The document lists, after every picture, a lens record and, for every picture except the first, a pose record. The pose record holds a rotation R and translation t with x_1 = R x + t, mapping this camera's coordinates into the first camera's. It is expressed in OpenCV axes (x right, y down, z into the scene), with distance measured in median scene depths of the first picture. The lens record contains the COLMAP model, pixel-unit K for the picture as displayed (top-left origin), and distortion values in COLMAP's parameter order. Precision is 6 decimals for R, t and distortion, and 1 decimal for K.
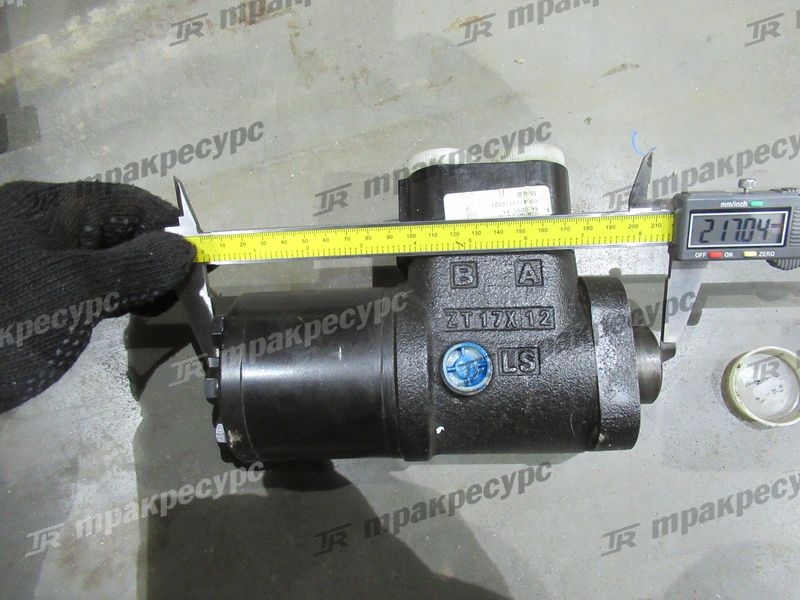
lens RADIAL K [[612.1, 0, 400.2], [0, 612.1, 299.3], [0, 0, 1]] dist [0.022233, 0.004071]
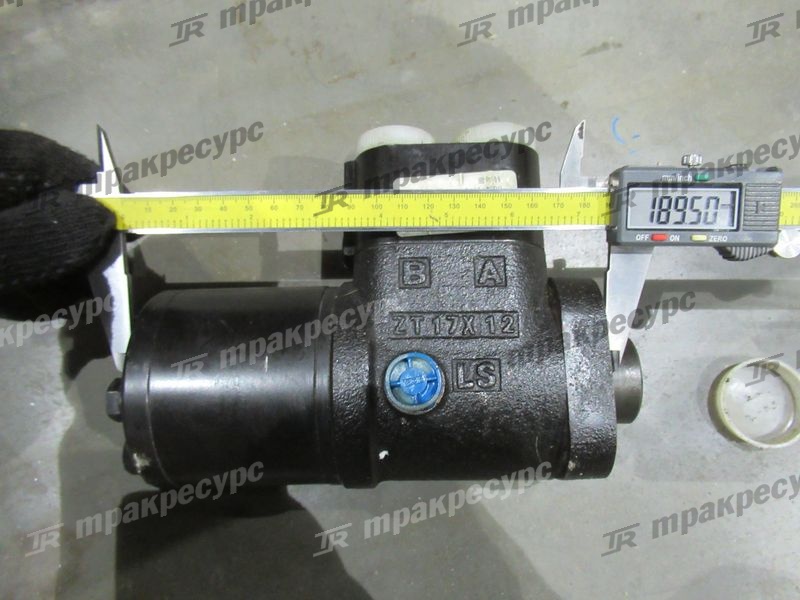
lens RADIAL K [[612.1, 0, 401.0], [0, 612.1, 300.1], [0, 0, 1]] dist [0.022233, 0.004071]
pose [[0.999588, 0.012667, 0.025756, 0.062788], [-0.012659, 0.999920, -0.000469, -0.001006], [-0.025760, 0.000143, 0.999668, 0.144862]]
